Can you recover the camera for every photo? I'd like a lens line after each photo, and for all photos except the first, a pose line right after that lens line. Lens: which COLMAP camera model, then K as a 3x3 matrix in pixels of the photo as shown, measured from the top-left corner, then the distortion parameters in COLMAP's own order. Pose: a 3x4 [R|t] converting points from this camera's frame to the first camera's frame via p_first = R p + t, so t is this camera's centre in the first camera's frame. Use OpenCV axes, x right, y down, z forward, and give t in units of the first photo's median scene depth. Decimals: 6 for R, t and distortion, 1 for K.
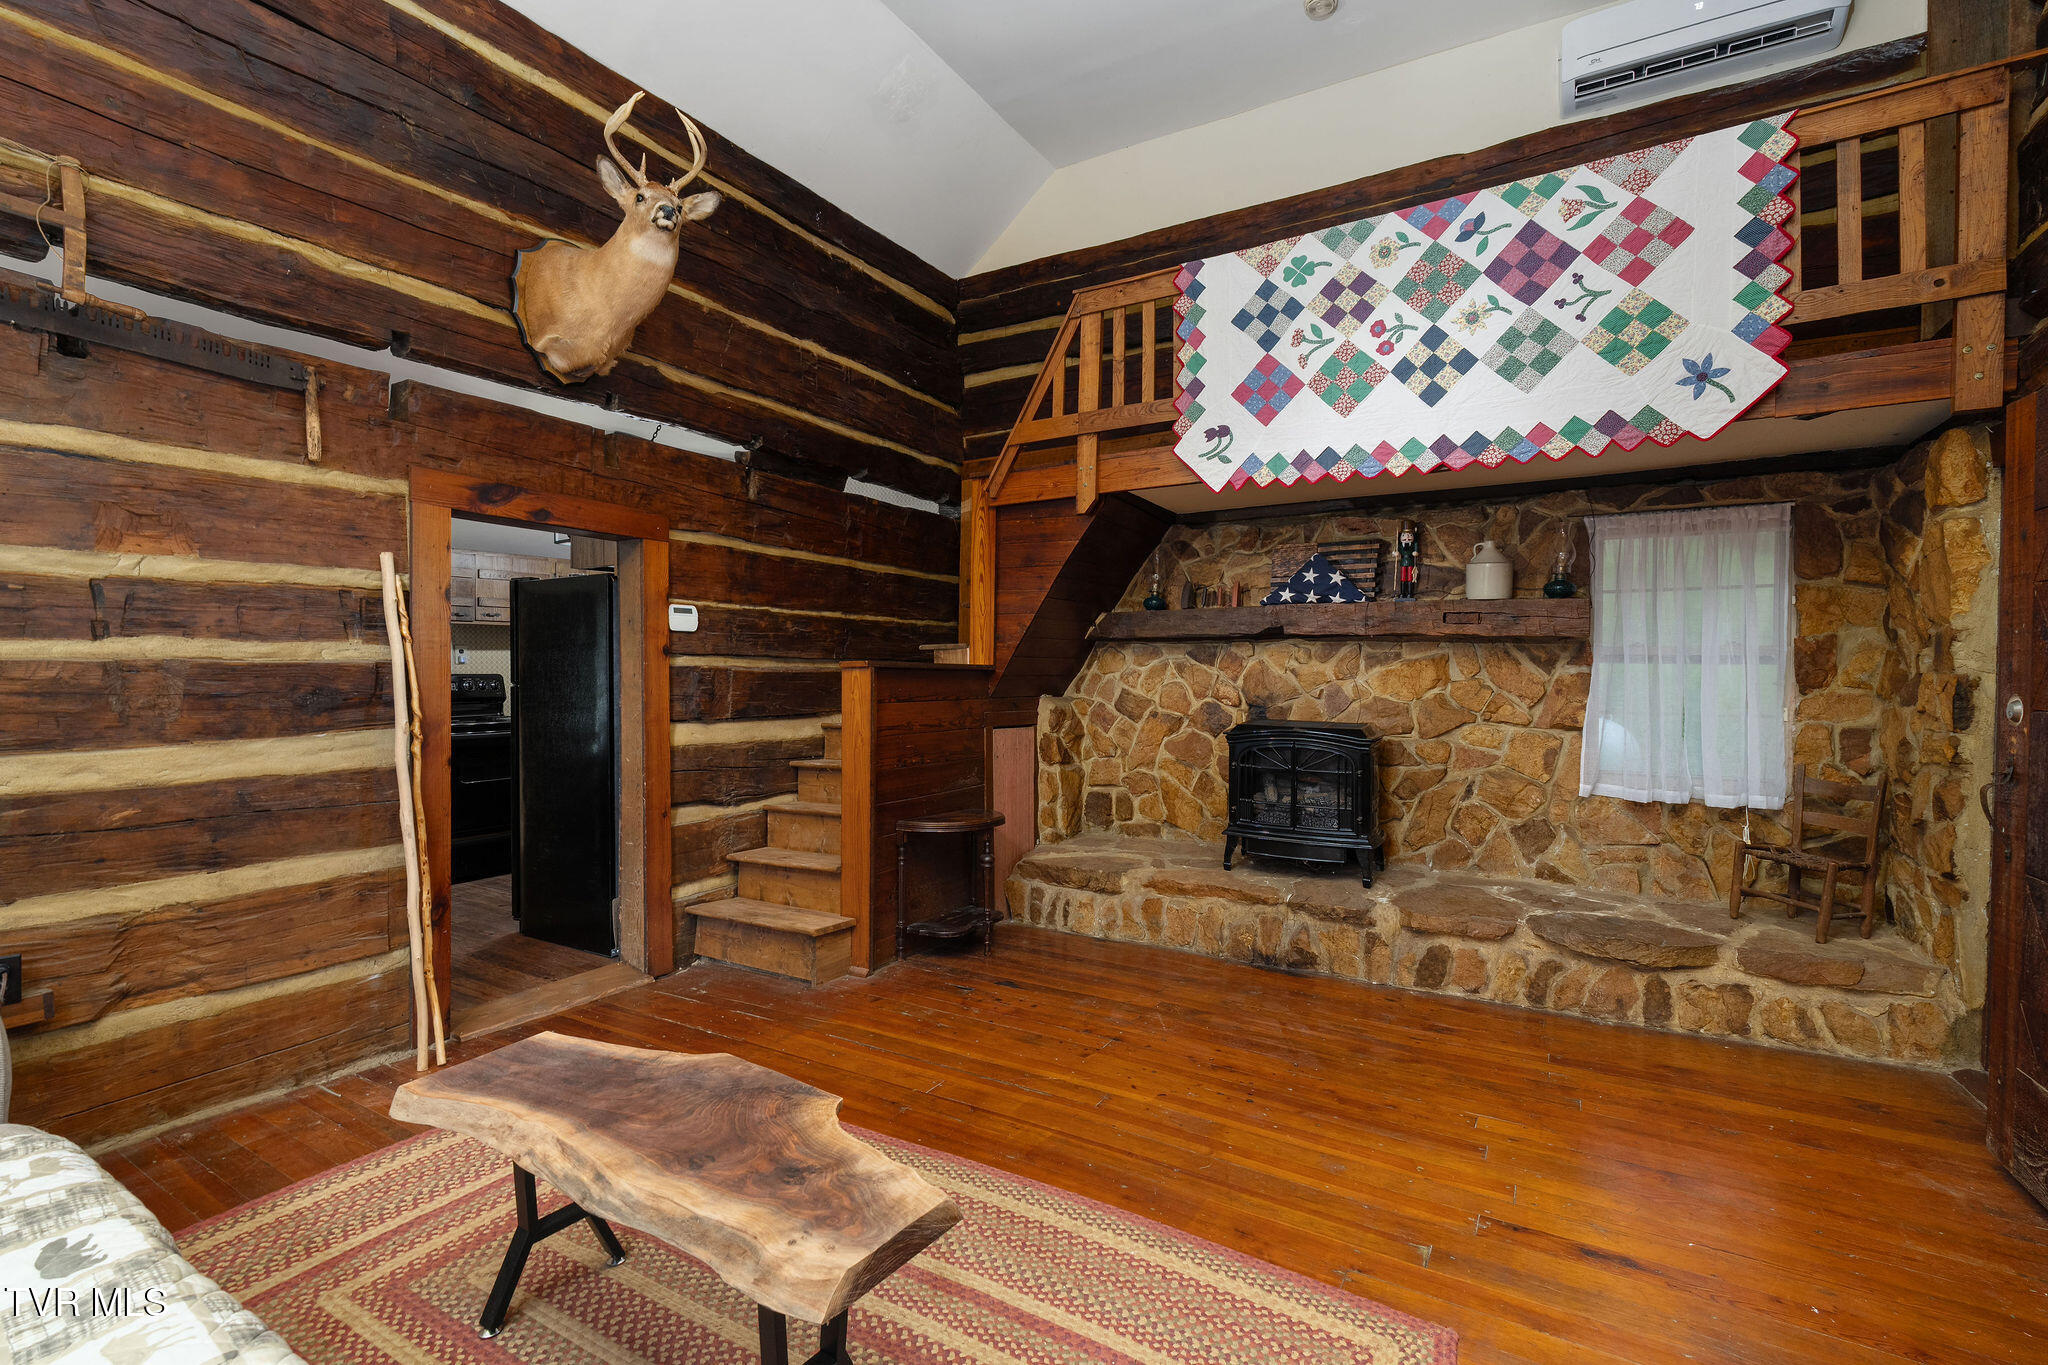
lens RADIAL K [[915.2, 0, 1021.3], [0, 915.2, 679.3], [0, 0, 1]] dist [-0.004936, 0.000551]
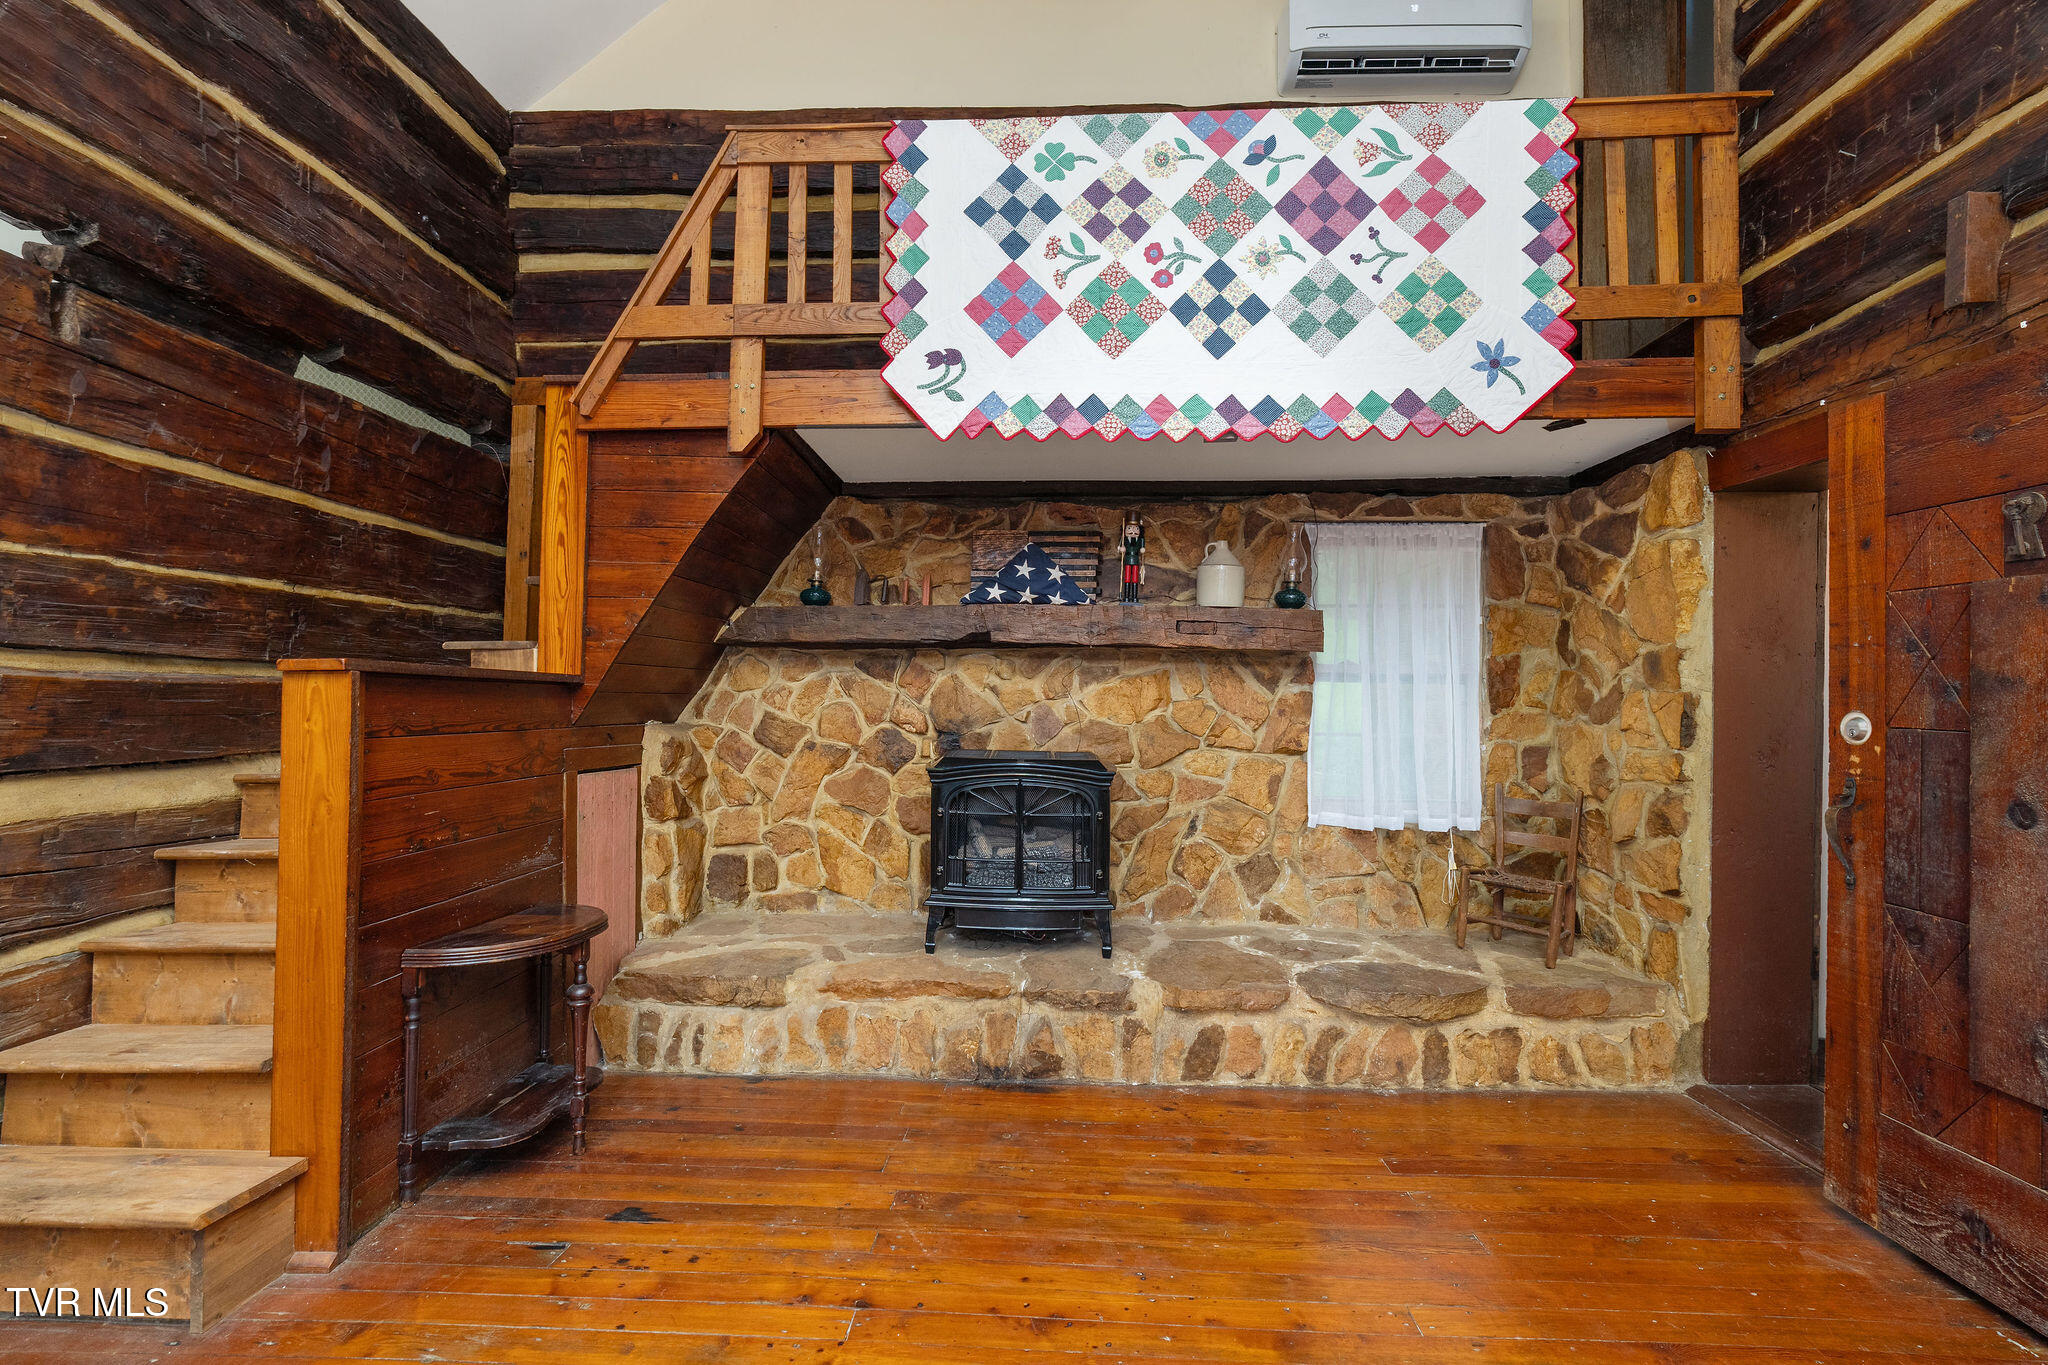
lens RADIAL K [[906.7, 0, 1027.4], [0, 906.7, 681.7], [0, 0, 1]] dist [-0.005876, 0.001463]
pose [[0.879147, 0.012177, 0.476395, -0.065914], [-0.000325, 0.999689, -0.024952, 0.005549], [-0.476551, 0.021781, 0.878877, 0.331490]]
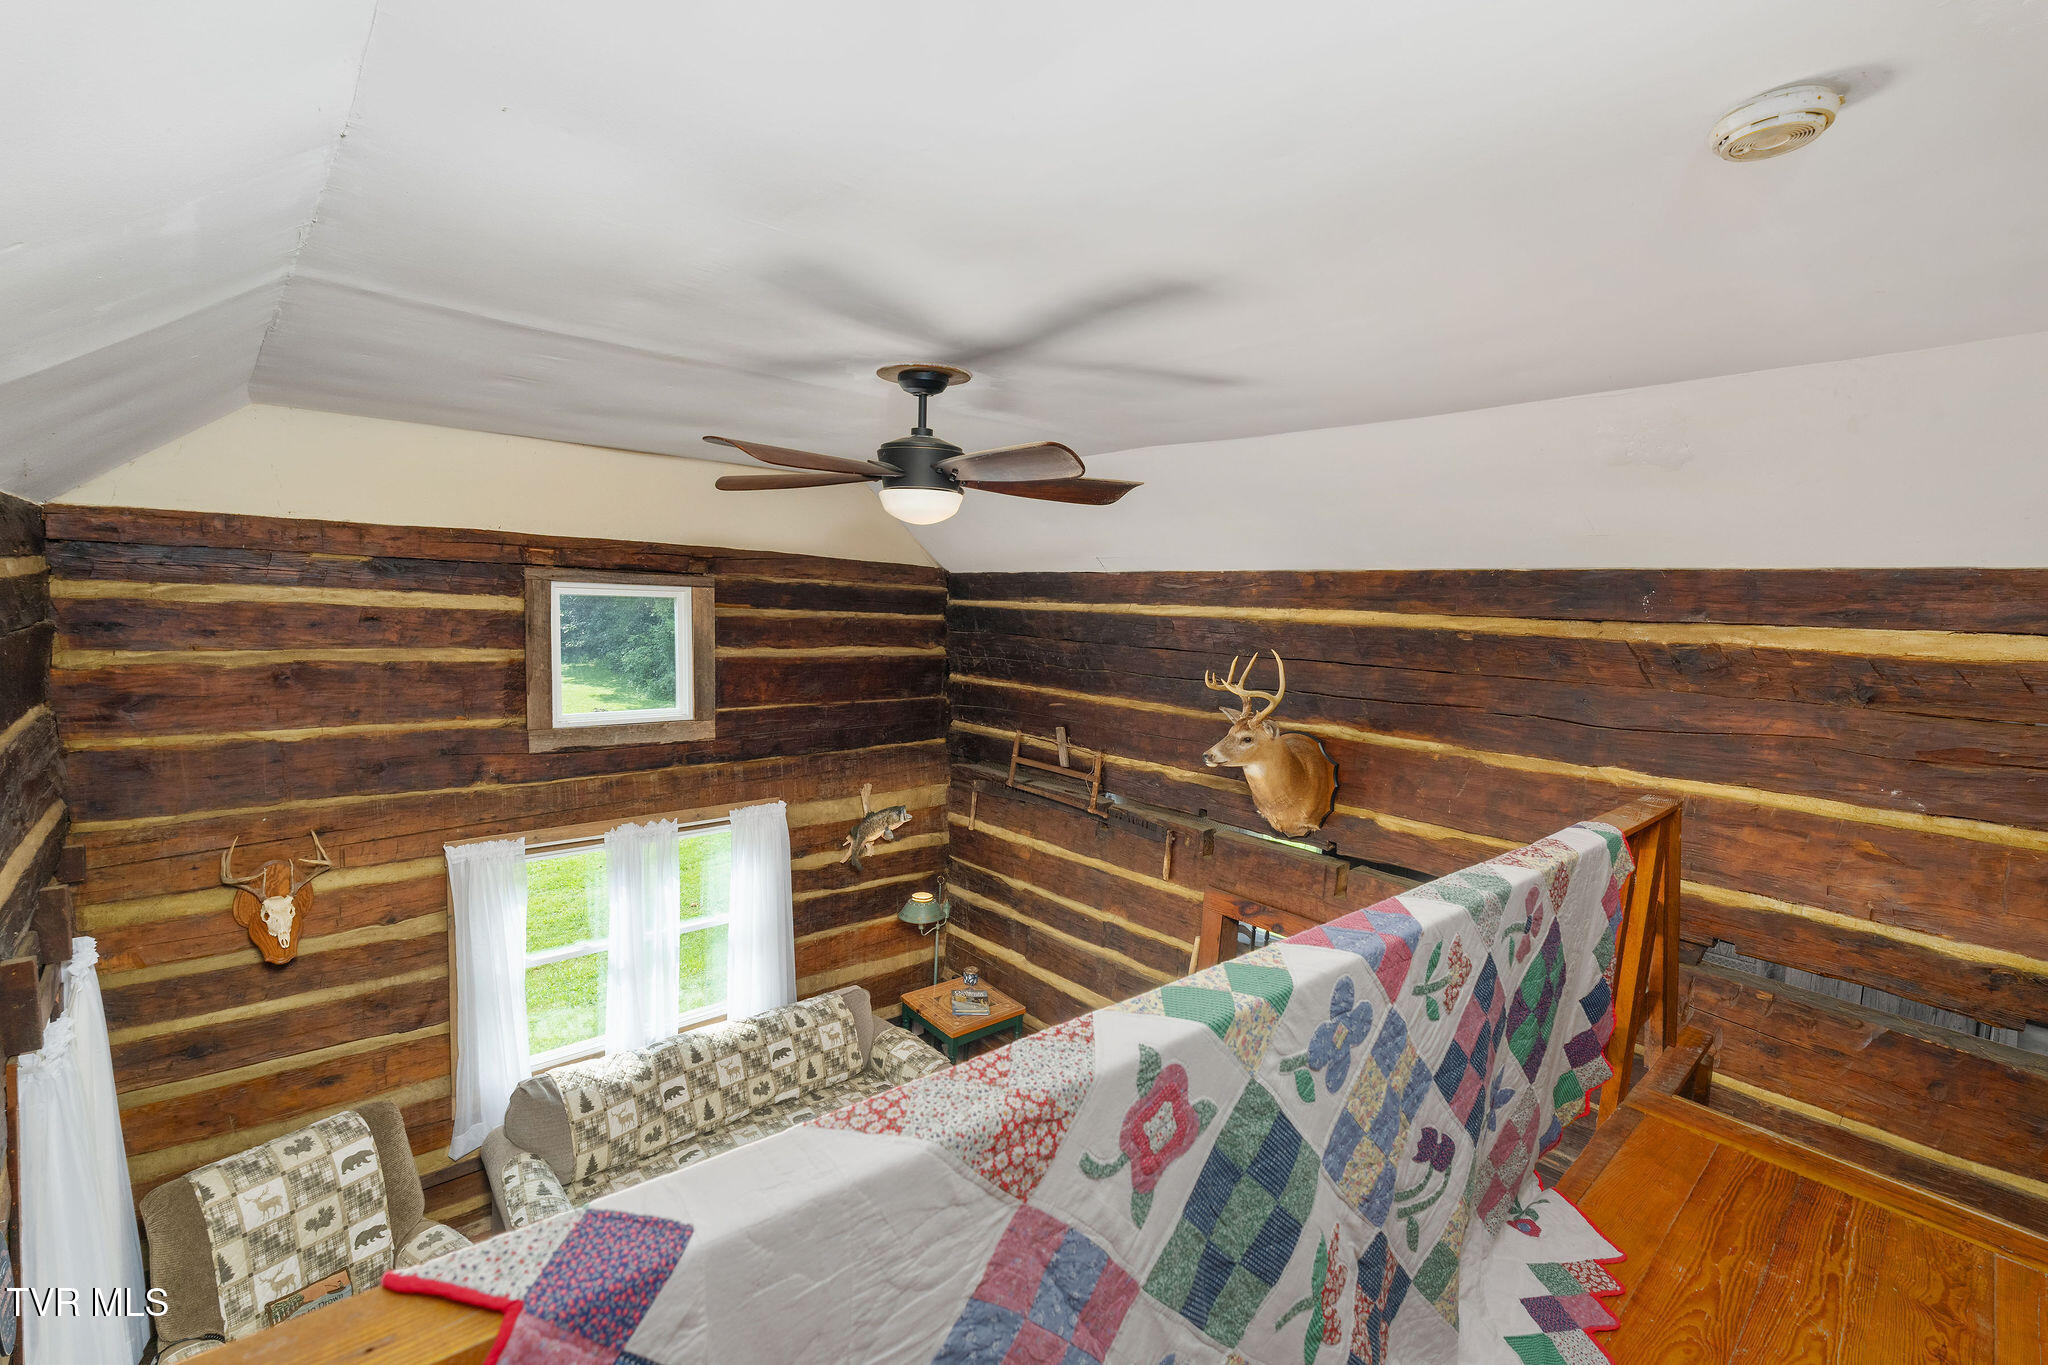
lens RADIAL K [[885.7, 0, 1015.5], [0, 885.7, 676.2], [0, 0, 1]] dist [-0.001302, -0.000178]
pose [[-0.301251, 0.069889, -0.950980, 0.709986], [-0.052677, 0.994568, 0.089779, -0.564370], [0.952089, 0.077141, -0.295933, 0.853512]]
